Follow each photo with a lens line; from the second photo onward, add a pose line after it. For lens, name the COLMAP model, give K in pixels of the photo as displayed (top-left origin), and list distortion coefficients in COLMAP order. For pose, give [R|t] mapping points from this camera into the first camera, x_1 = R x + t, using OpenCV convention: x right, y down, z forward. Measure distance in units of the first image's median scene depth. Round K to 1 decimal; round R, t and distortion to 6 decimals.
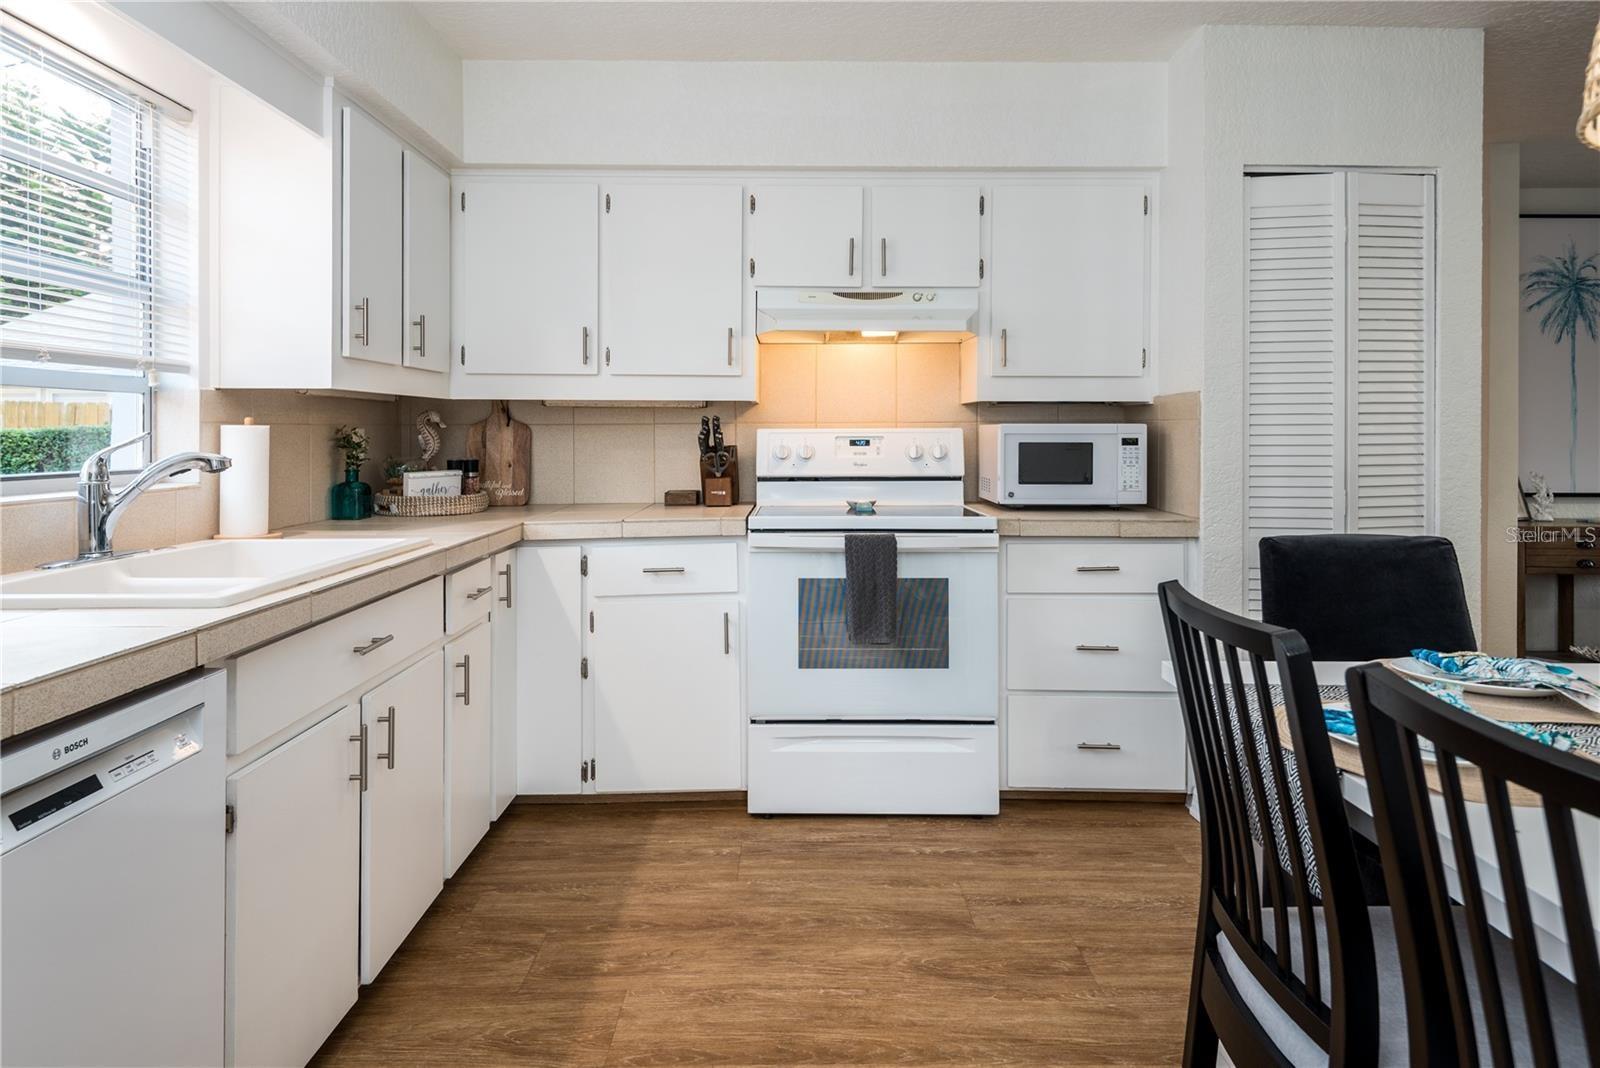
lens RADIAL K [[907.2, 0, 785.1], [0, 907.2, 437.9], [0, 0, 1]] dist [0.020393, -0.018128]
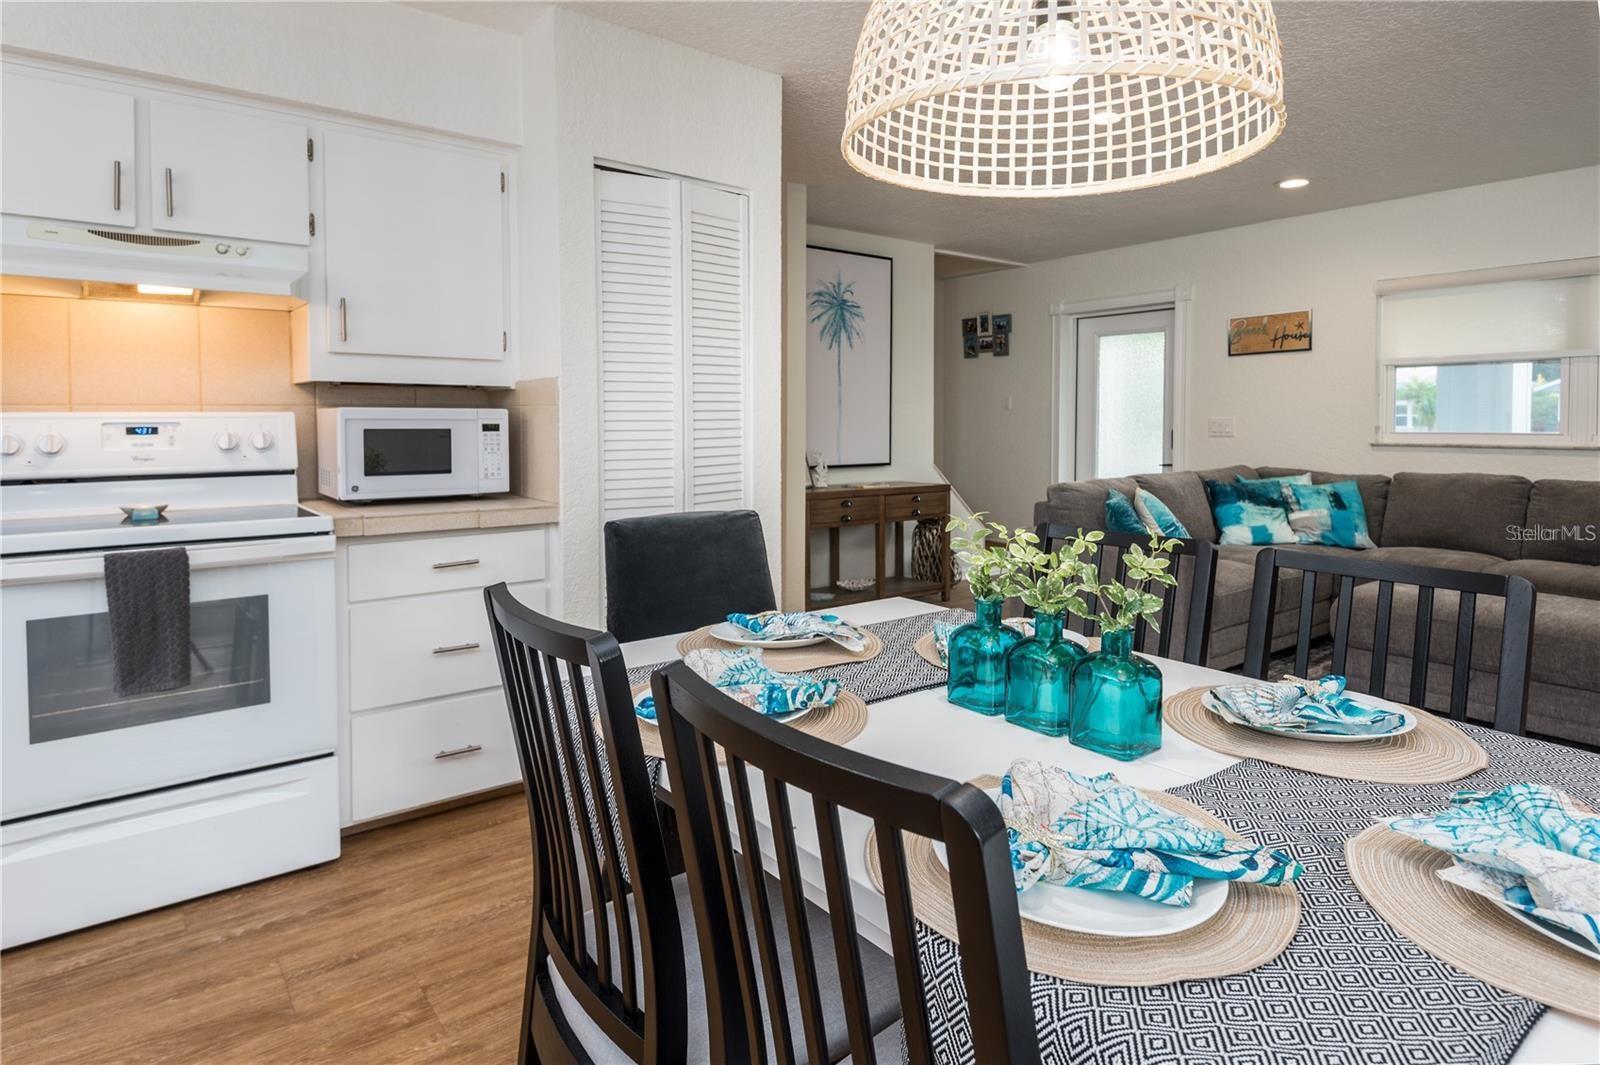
lens RADIAL K [[871.2, 0, 801.4], [0, 871.2, 461.7], [0, 0, 1]] dist [0.049559, -0.059033]
pose [[0.785028, -0.029766, 0.618745, 0.068372], [0.002380, 0.998982, 0.045039, -0.001136], [-0.619456, -0.033885, 0.784300, 0.074795]]
